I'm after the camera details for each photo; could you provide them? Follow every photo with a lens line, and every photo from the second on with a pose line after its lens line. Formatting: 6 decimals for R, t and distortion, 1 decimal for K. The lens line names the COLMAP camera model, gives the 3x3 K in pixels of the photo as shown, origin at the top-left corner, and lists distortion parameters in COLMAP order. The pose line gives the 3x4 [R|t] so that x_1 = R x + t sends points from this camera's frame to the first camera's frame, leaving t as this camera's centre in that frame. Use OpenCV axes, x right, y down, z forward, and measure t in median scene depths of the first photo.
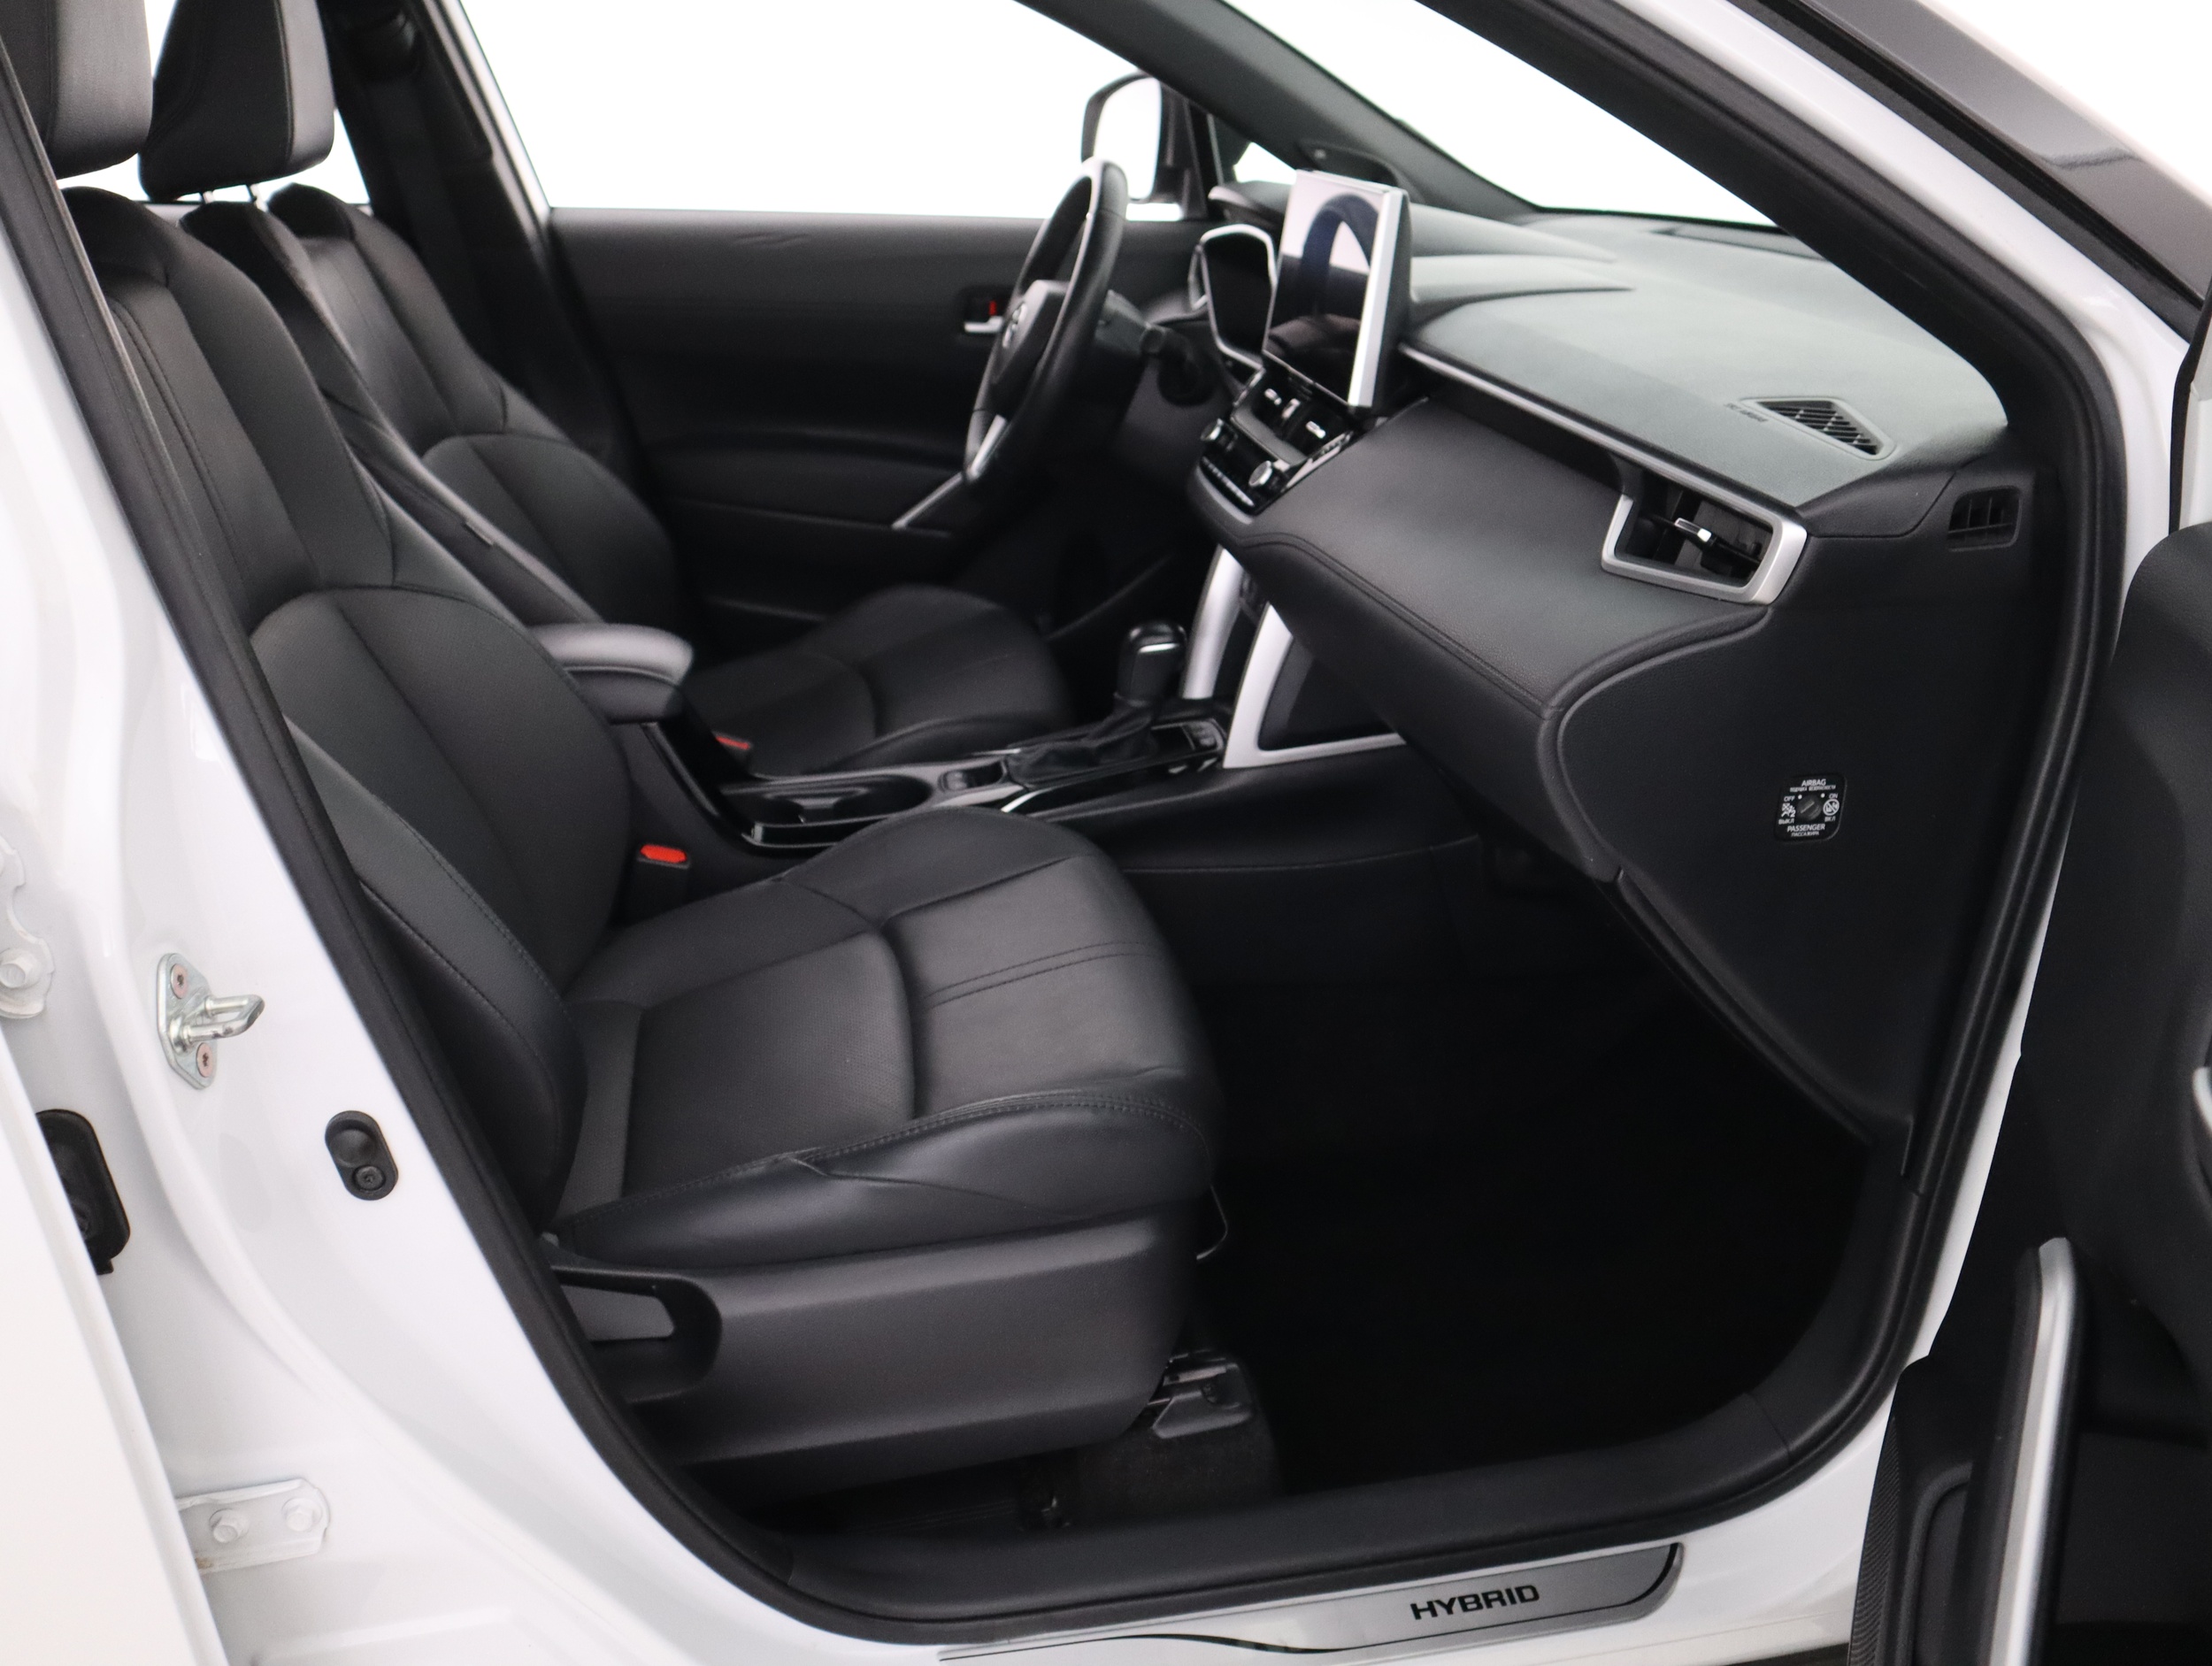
lens RADIAL K [[1828.6, 0, 1106.0], [0, 1828.6, 833.0], [0, 0, 1]] dist [-0.082287, -0.002415]
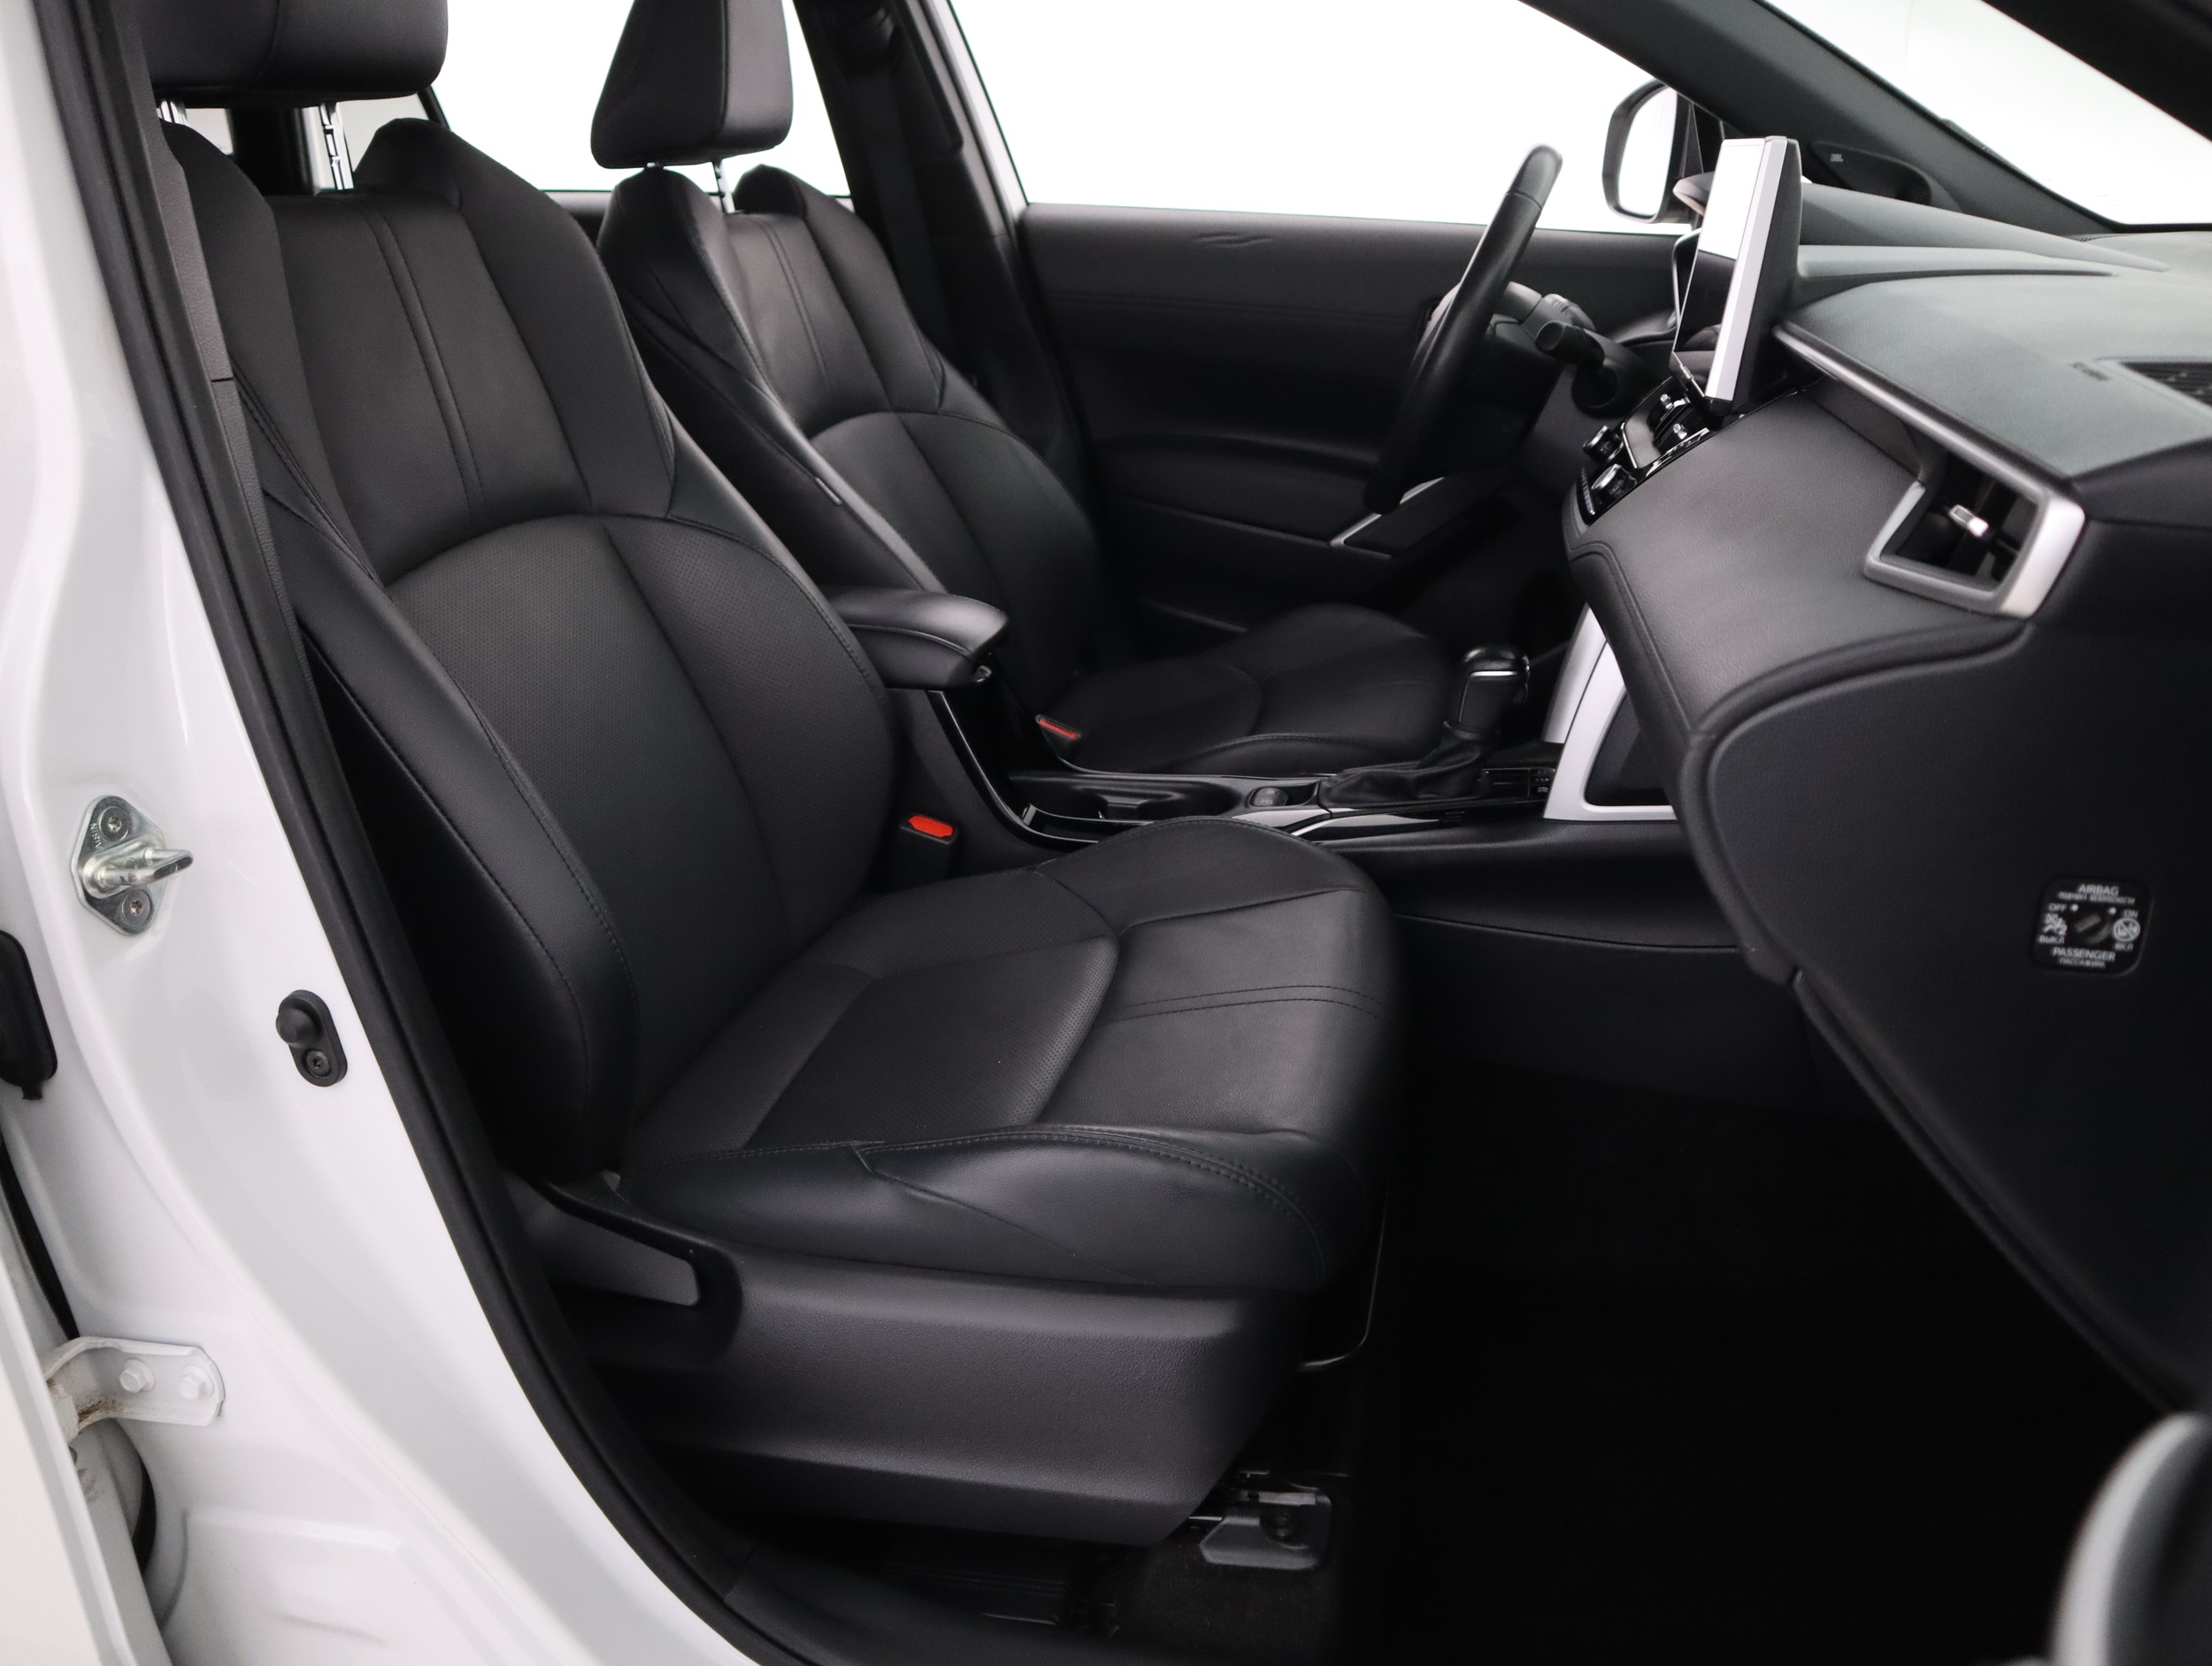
lens RADIAL K [[1742.7, 0, 1106.0], [0, 1742.7, 833.0], [0, 0, 1]] dist [-0.142151, 0.111666]
pose [[0.919031, 0.132919, -0.371099, 0.188799], [-0.145091, 0.989406, -0.004938, 0.006040], [0.366511, 0.058382, 0.928580, 0.176179]]
